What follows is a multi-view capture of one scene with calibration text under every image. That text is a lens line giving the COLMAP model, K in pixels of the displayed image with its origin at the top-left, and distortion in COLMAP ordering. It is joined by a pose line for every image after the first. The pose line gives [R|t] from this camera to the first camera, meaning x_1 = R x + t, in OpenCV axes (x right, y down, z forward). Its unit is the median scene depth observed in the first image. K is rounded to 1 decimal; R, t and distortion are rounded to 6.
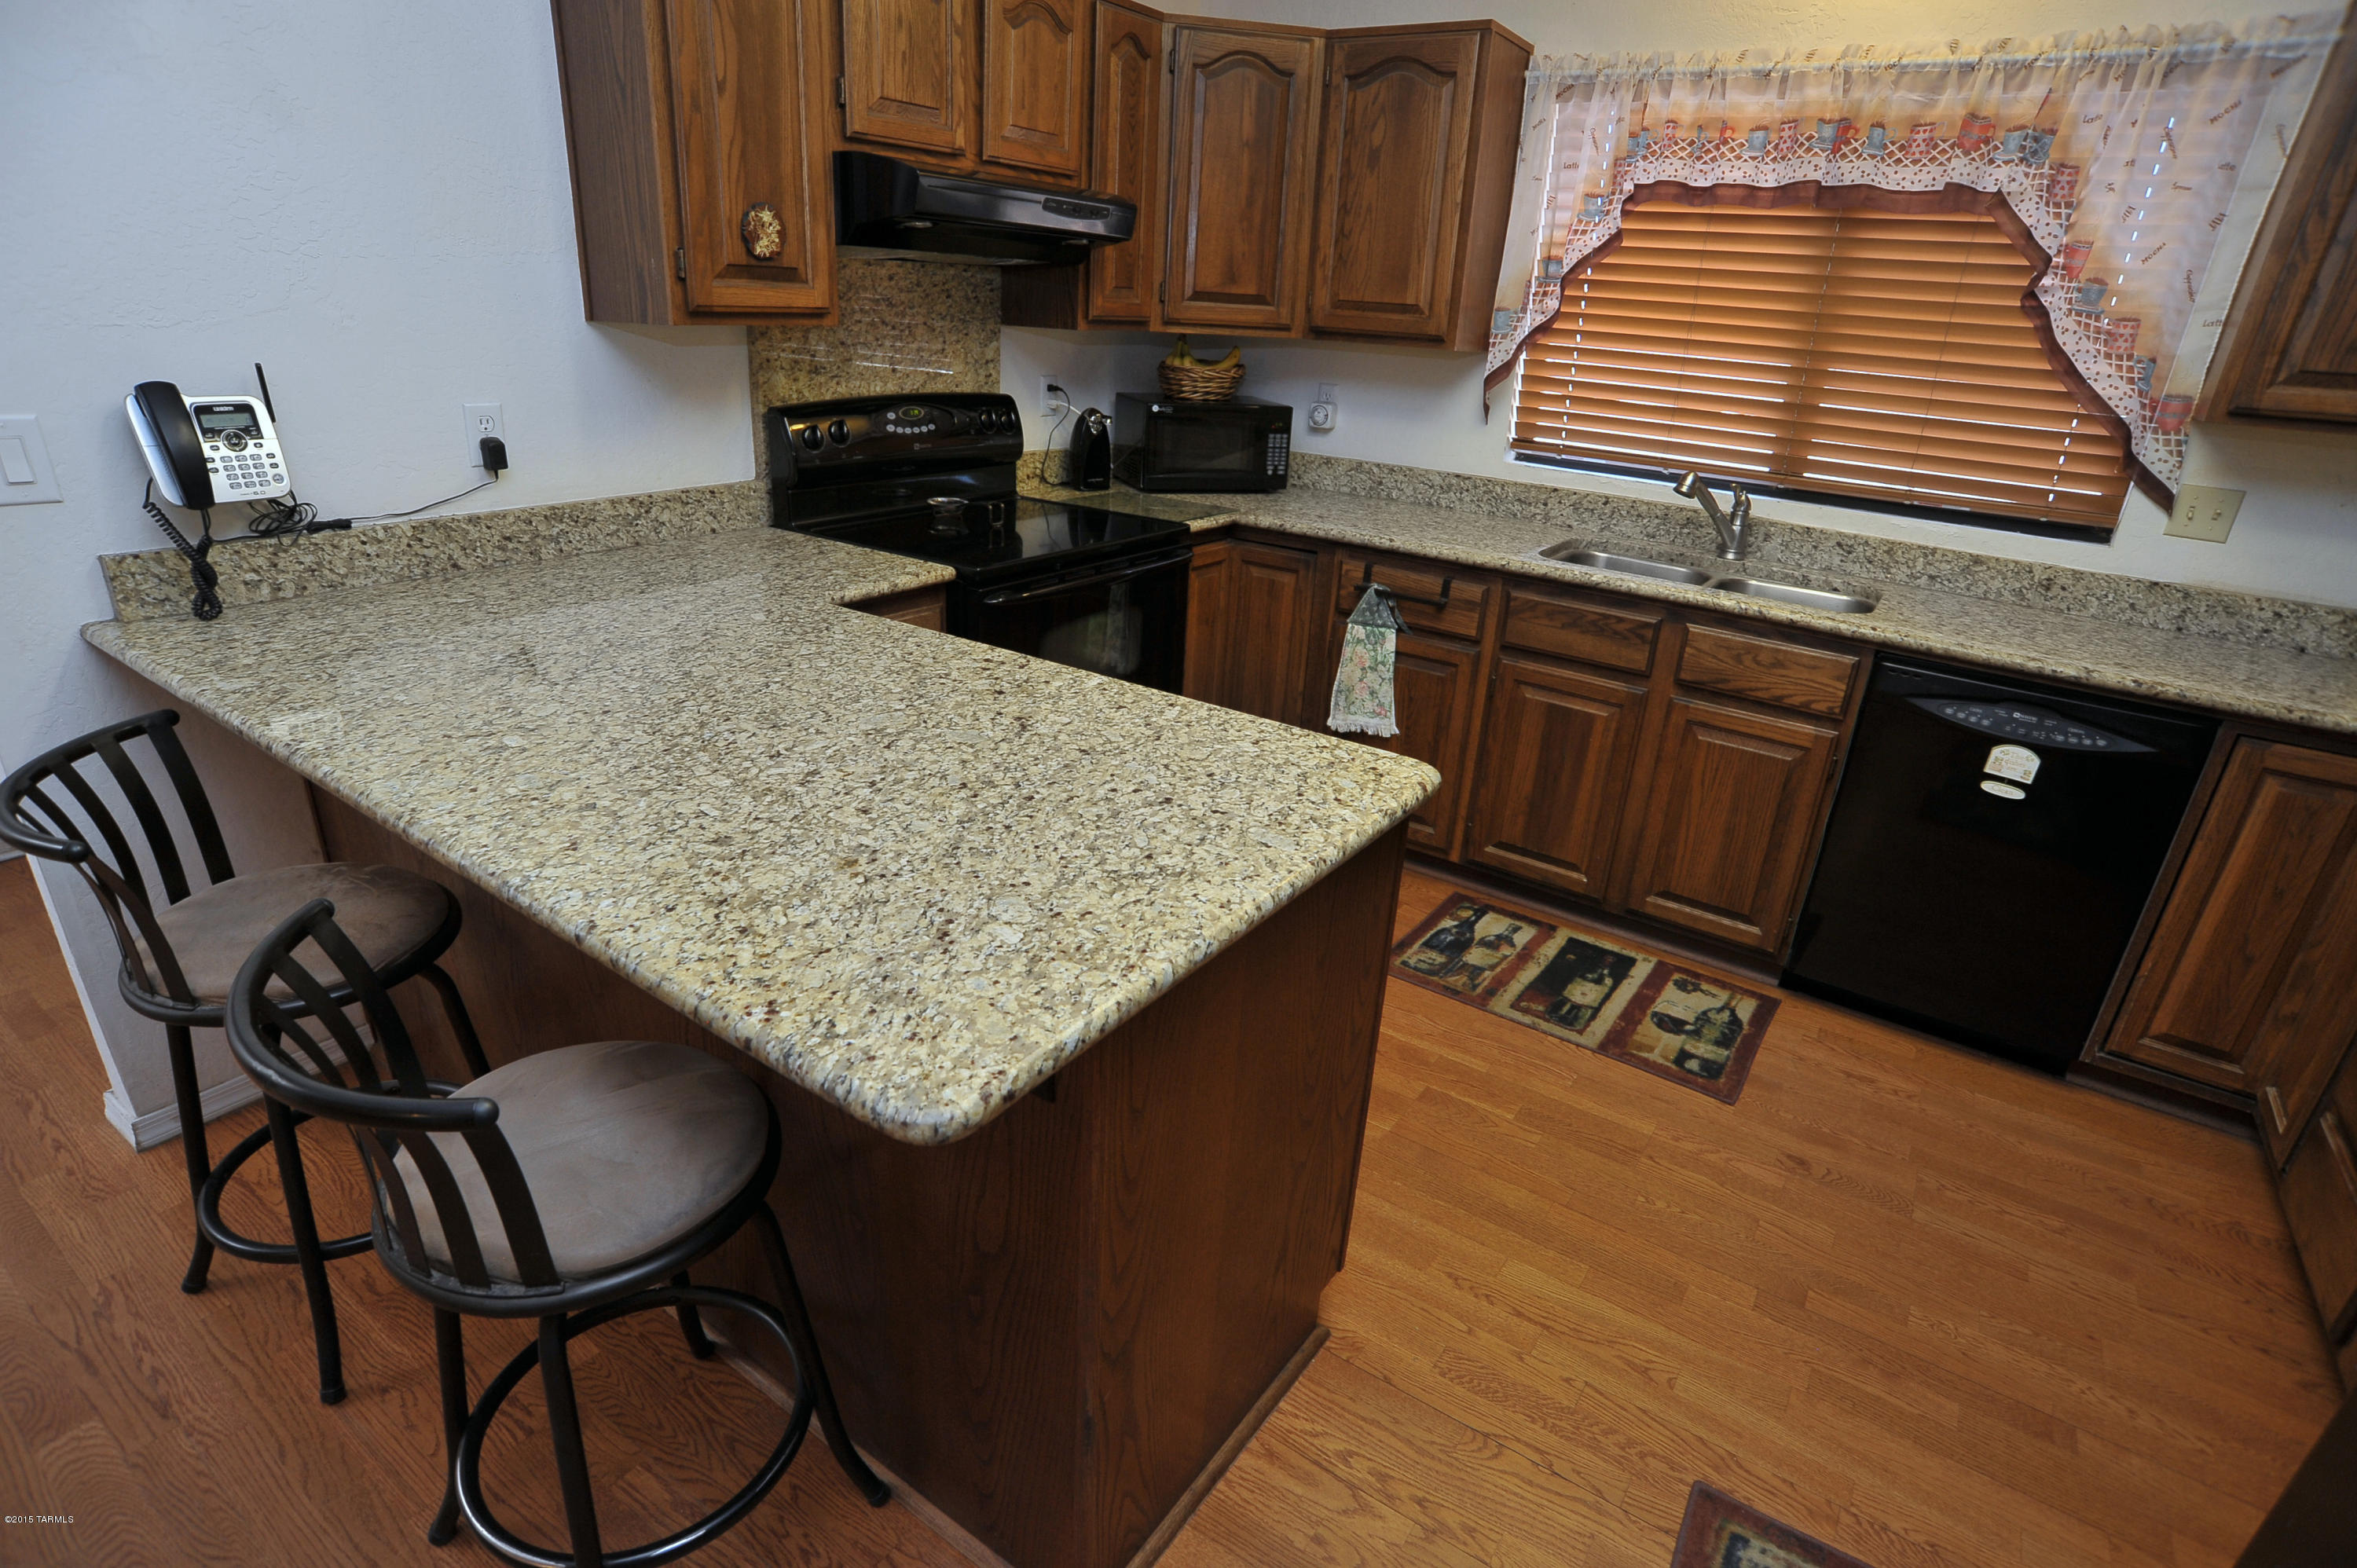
lens RADIAL K [[1201.2, 0, 1180.7], [0, 1201.2, 796.2], [0, 0, 1]] dist [-0.098933, 0.037913]
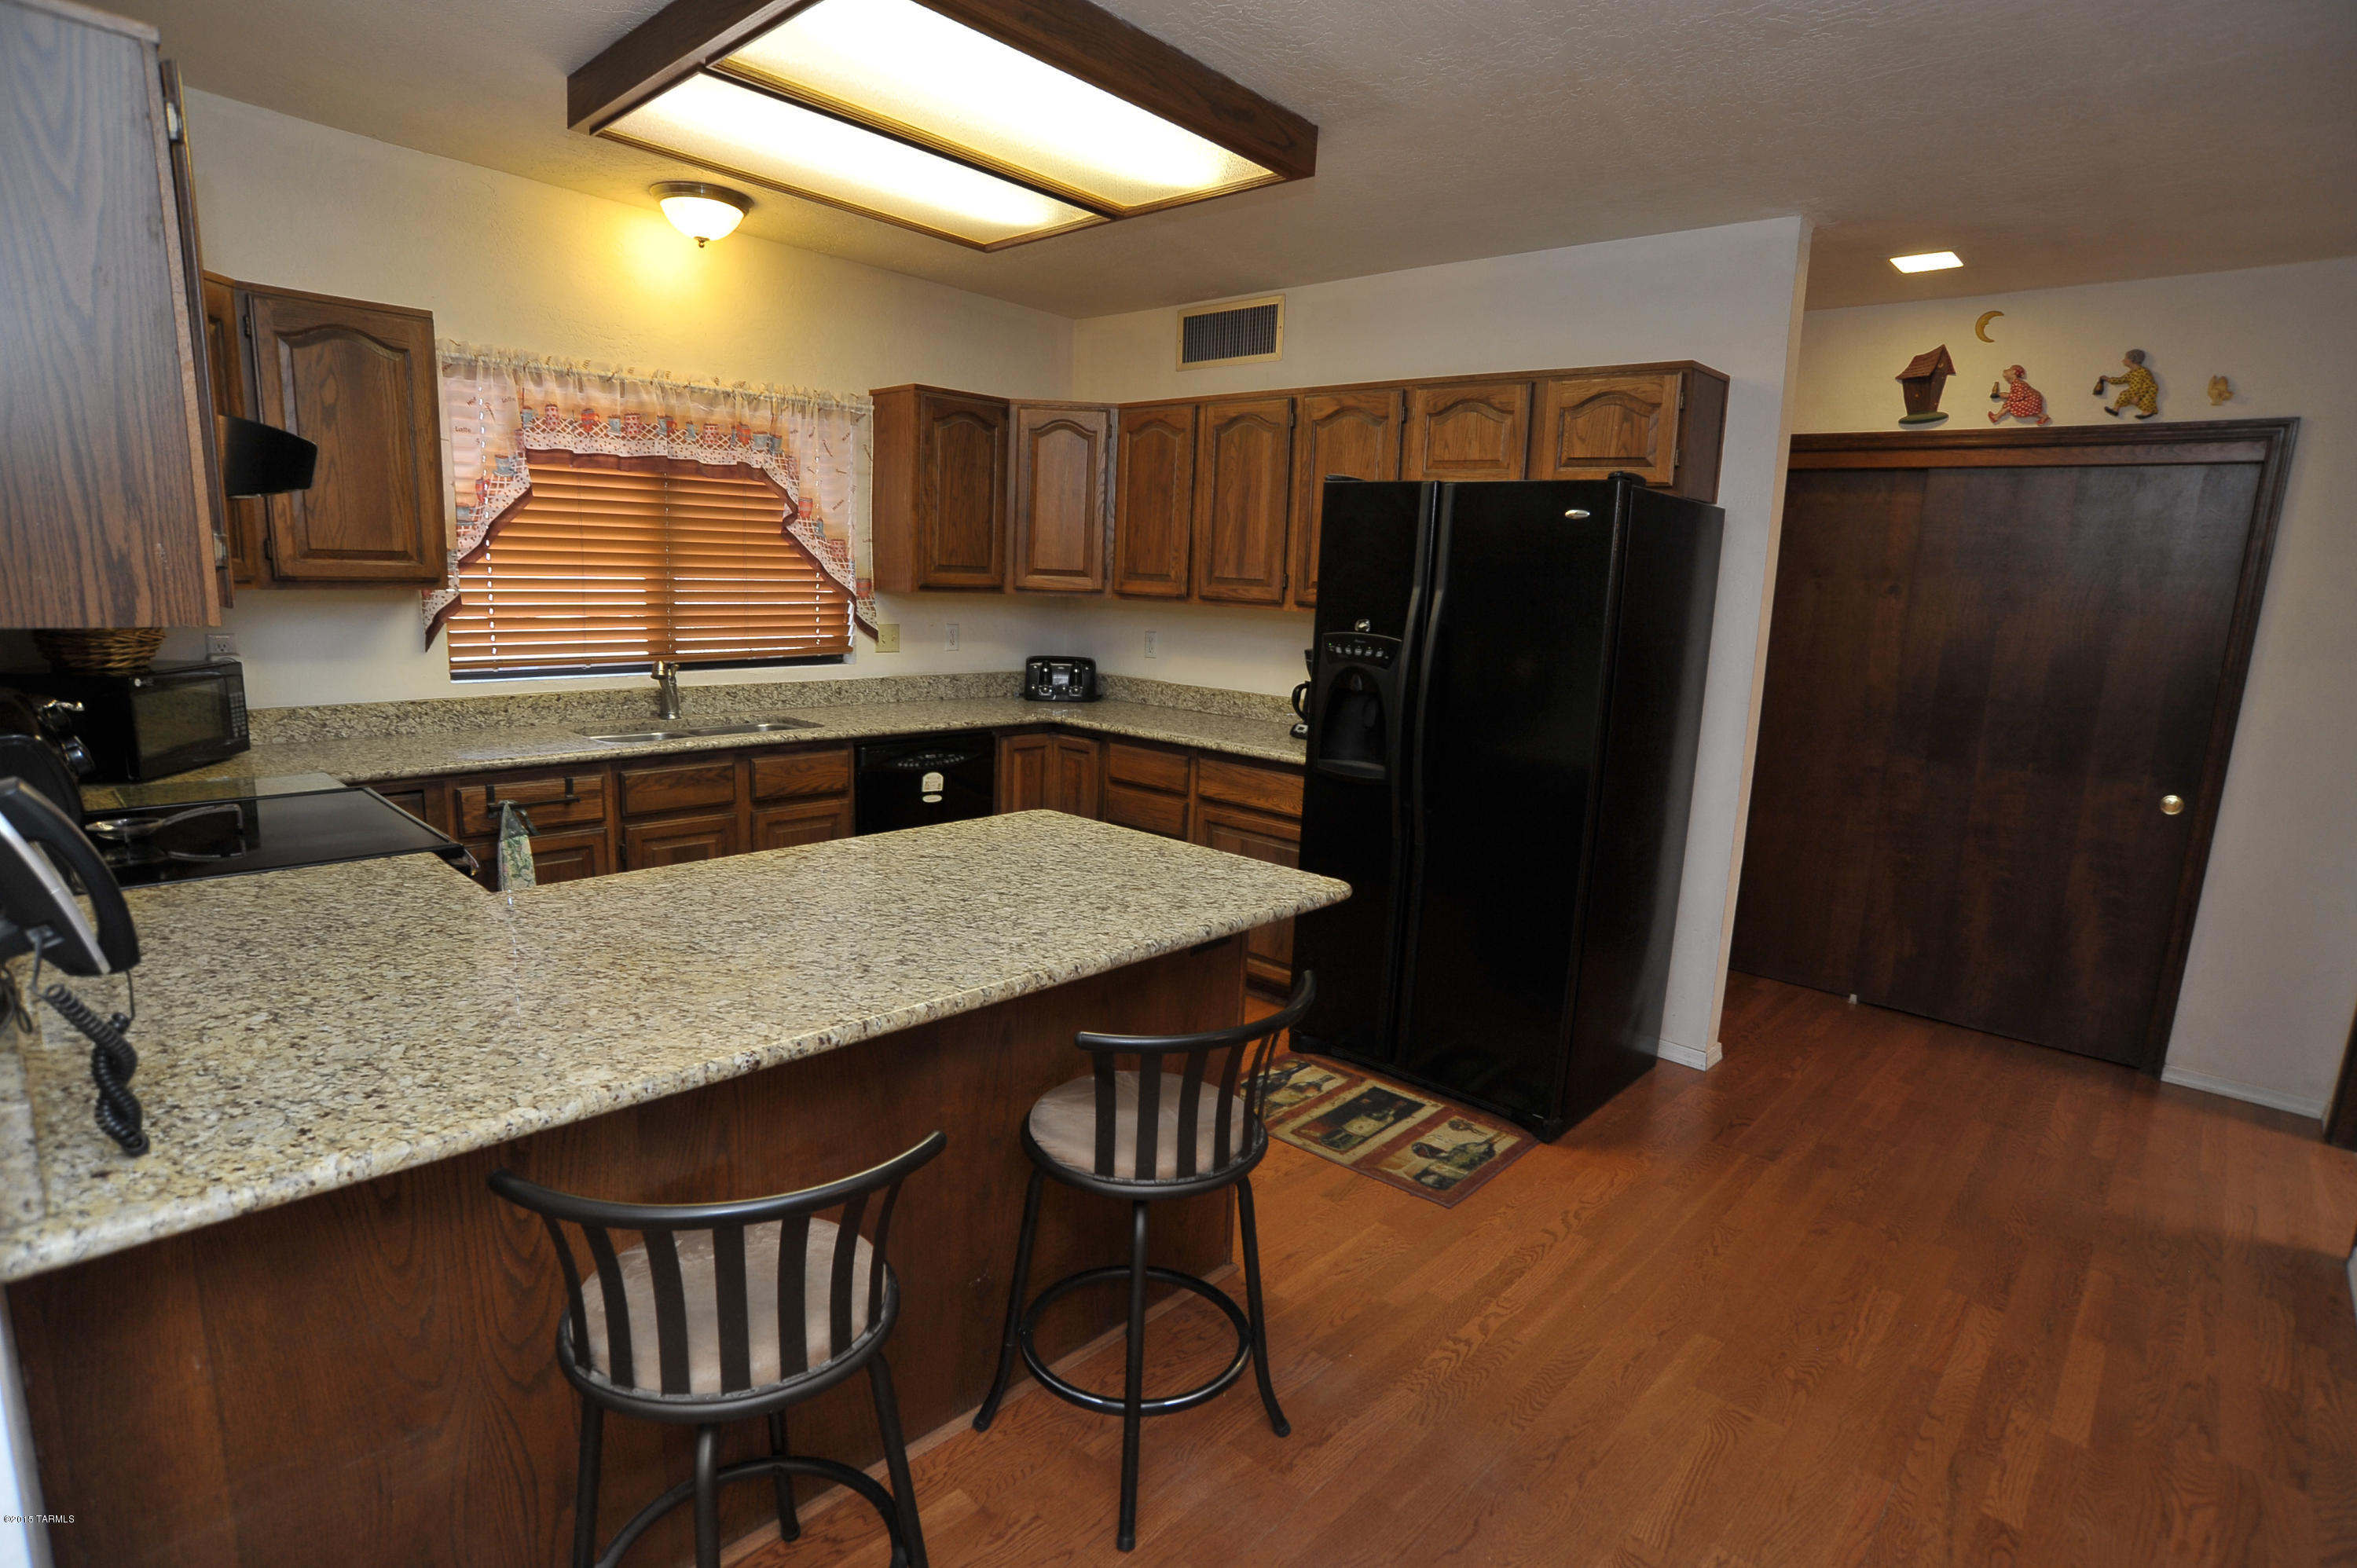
lens RADIAL K [[1201.2, 0, 1203.0], [0, 1201.2, 791.7], [0, 0, 1]] dist [-0.098933, 0.037913]
pose [[0.129716, -0.225802, 0.965498, -0.851201], [0.351061, 0.921111, 0.168256, -0.151223], [-0.927324, 0.317123, 0.198753, 0.205482]]
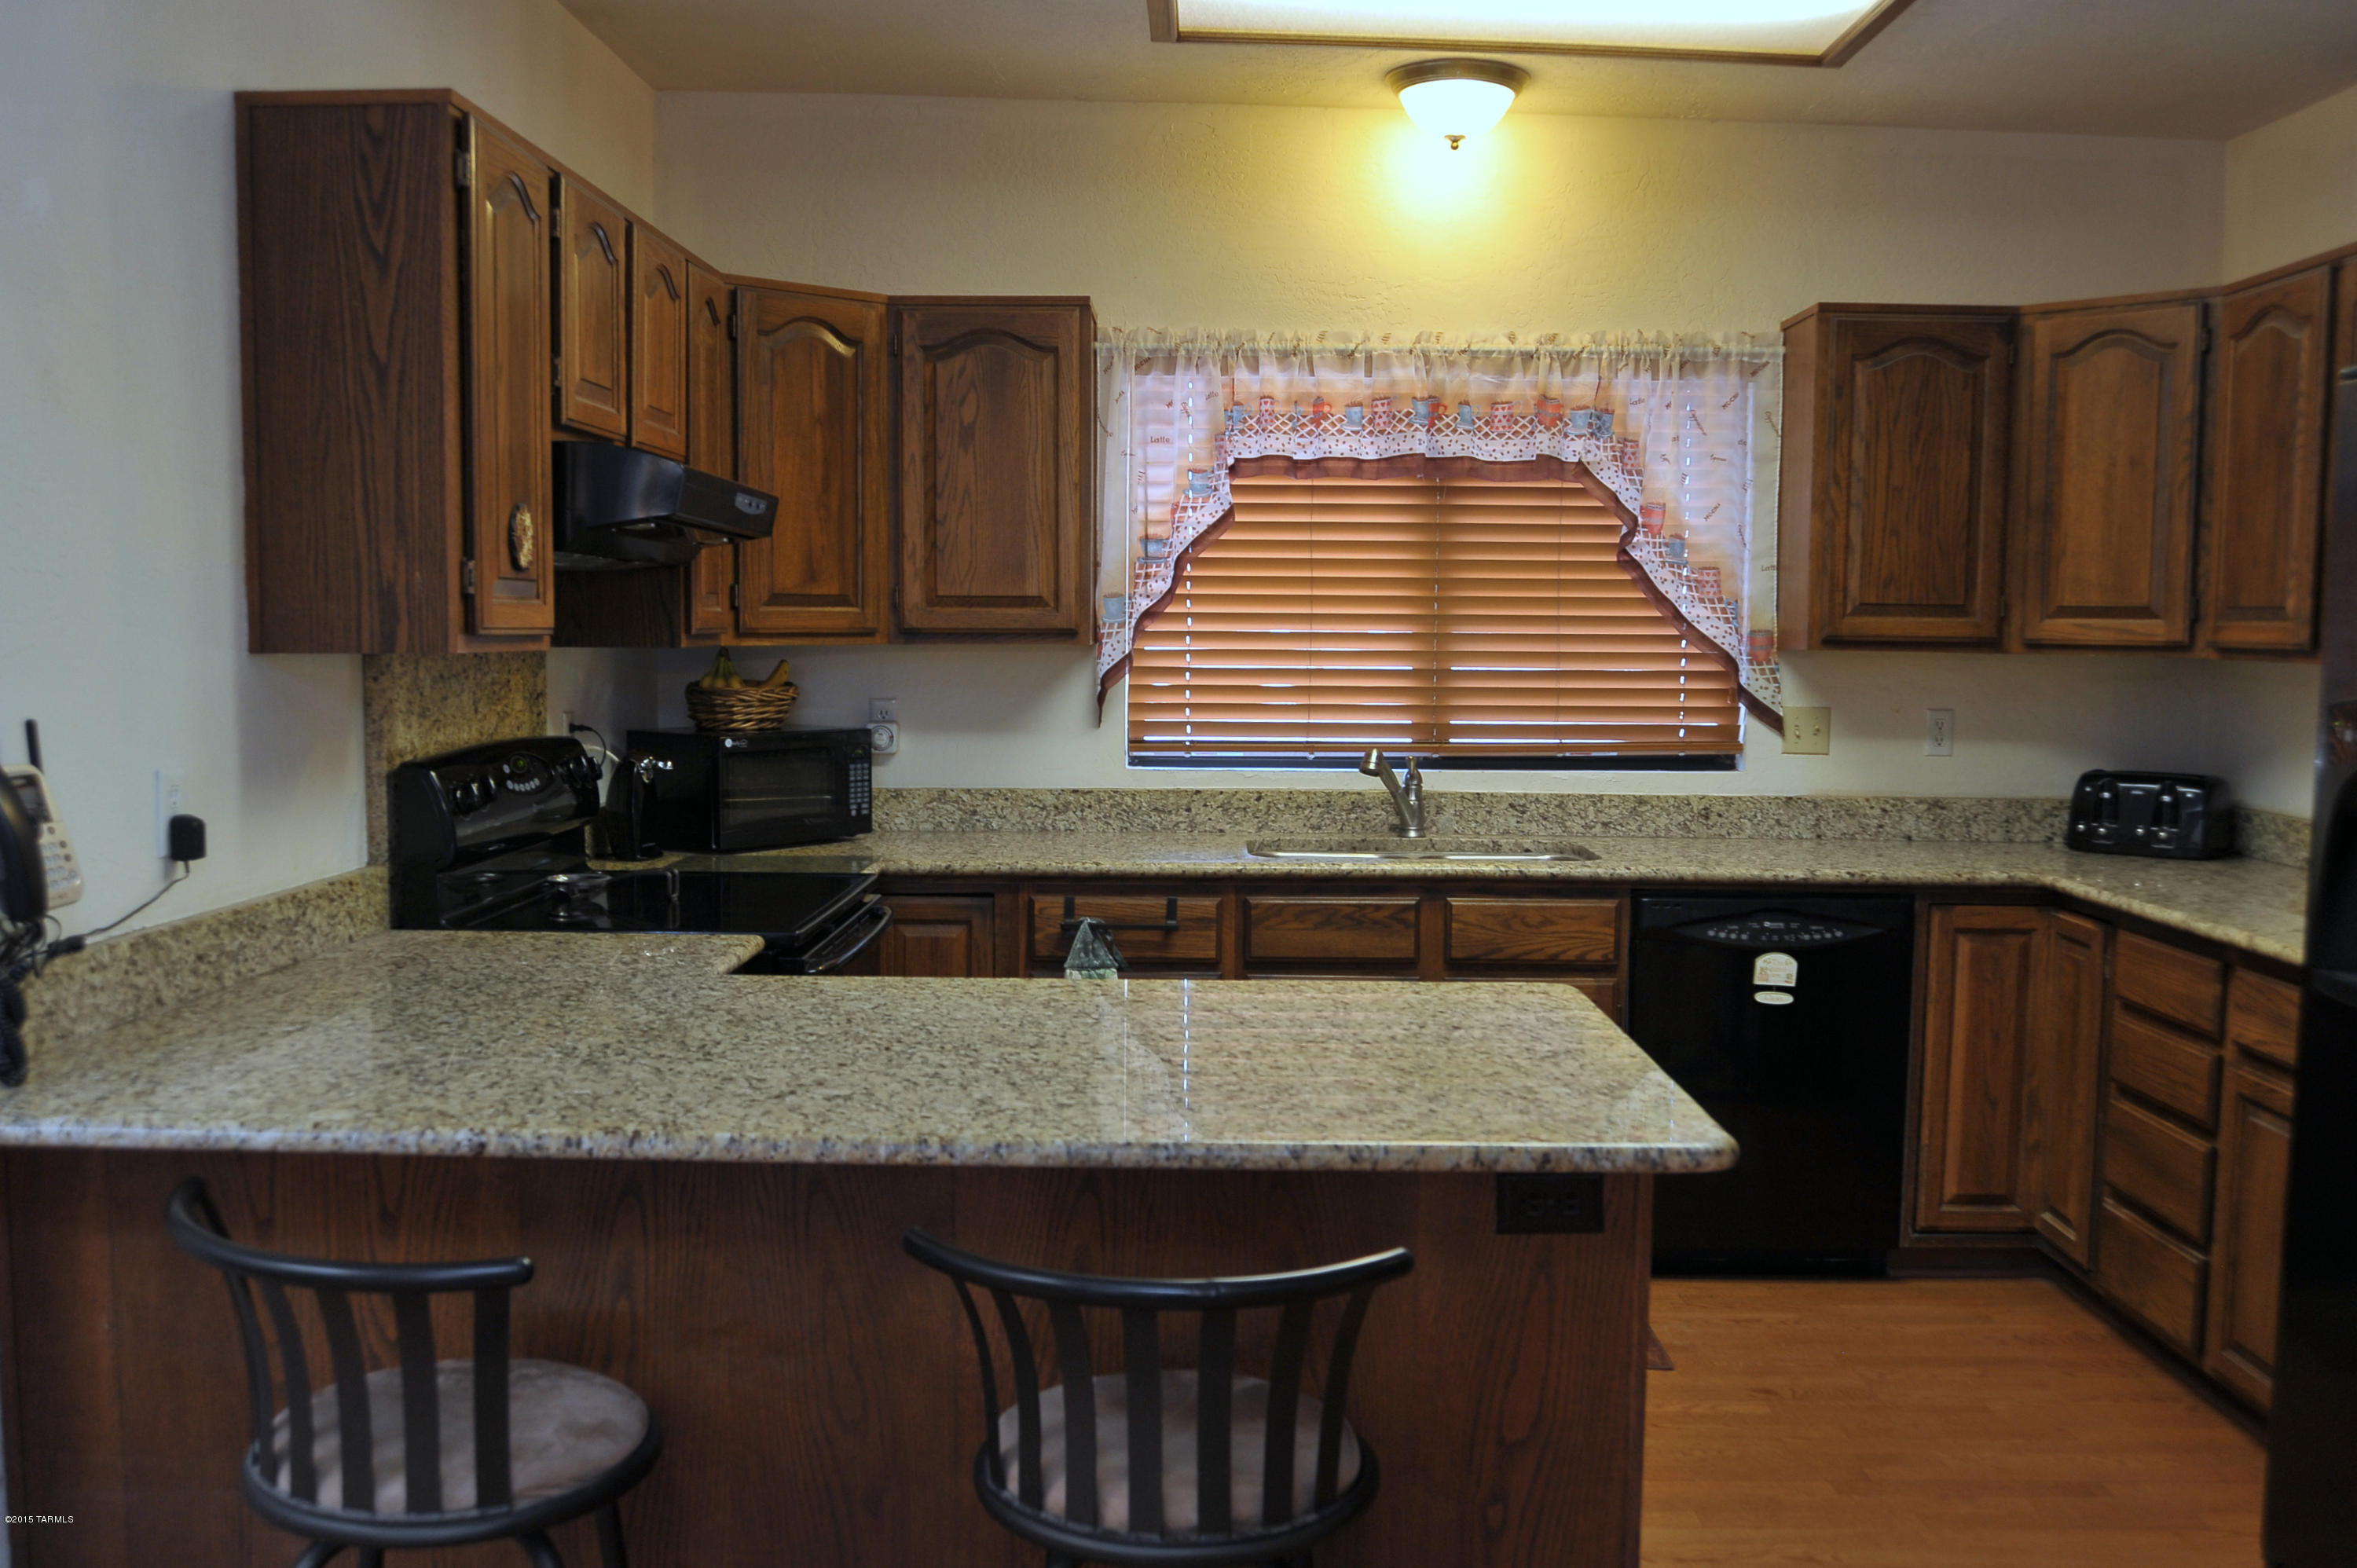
lens RADIAL K [[2047.6, 0, 1195.7], [0, 2047.6, 770.8], [0, 0, 1]] dist [-0.068709, 0.011780]
pose [[0.826267, -0.087211, 0.556486, -0.598698], [0.251114, 0.941366, -0.225324, 0.070396], [-0.504207, 0.325920, 0.799720, -0.221390]]
